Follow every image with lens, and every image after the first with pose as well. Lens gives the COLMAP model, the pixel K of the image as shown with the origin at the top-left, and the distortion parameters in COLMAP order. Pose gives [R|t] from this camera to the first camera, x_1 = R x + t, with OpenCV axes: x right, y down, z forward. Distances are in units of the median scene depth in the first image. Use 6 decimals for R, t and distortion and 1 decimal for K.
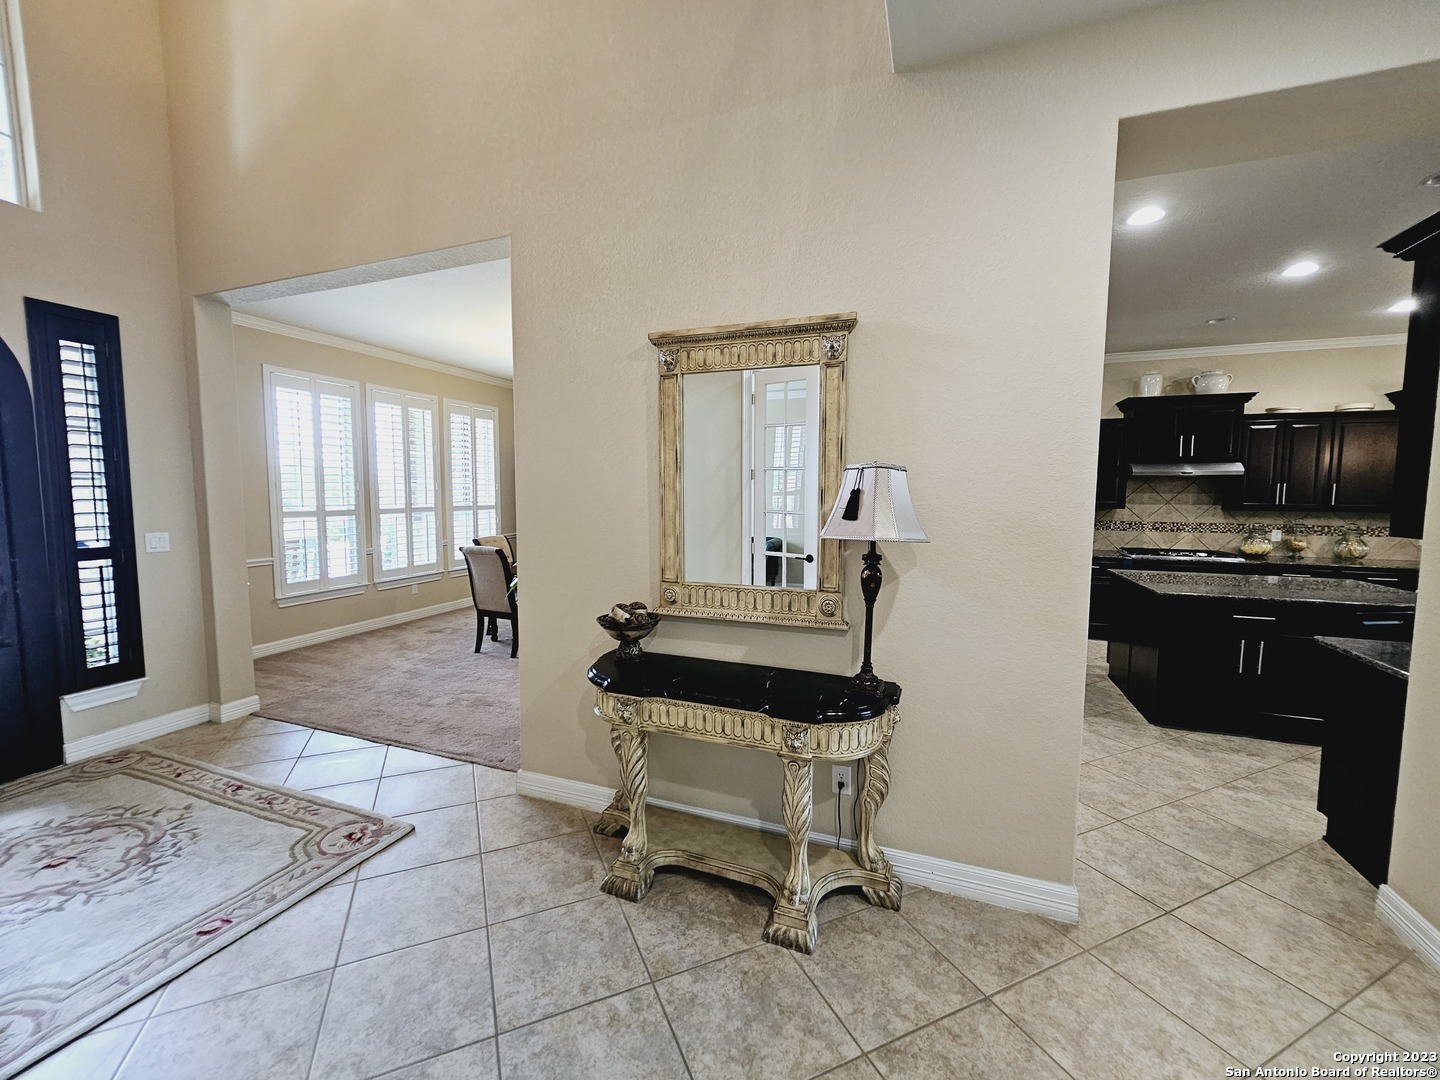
lens RADIAL K [[587.1, 0, 722.9], [0, 587.1, 529.9], [0, 0, 1]] dist [-0.004070, -0.000587]
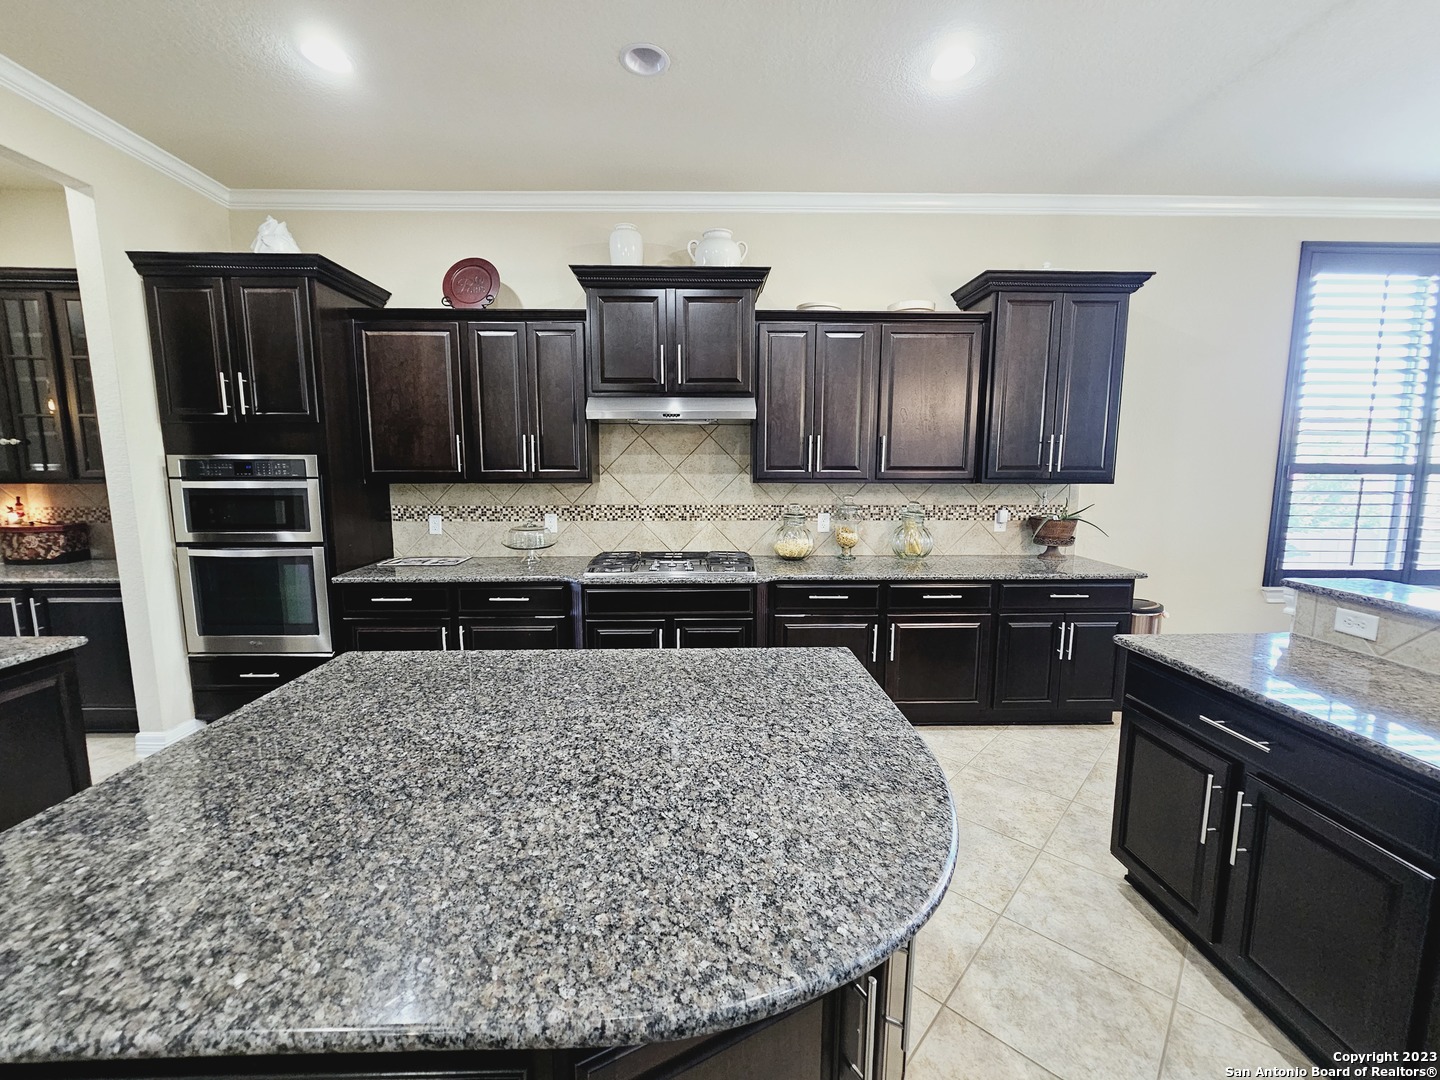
lens RADIAL K [[587.1, 0, 716.4], [0, 587.1, 542.0], [0, 0, 1]] dist [-0.004070, -0.000587]
pose [[0.938303, -0.044577, 0.342928, 0.608113], [0.029308, 0.998340, 0.049583, -0.003698], [-0.344569, -0.036473, 0.938052, 0.447930]]
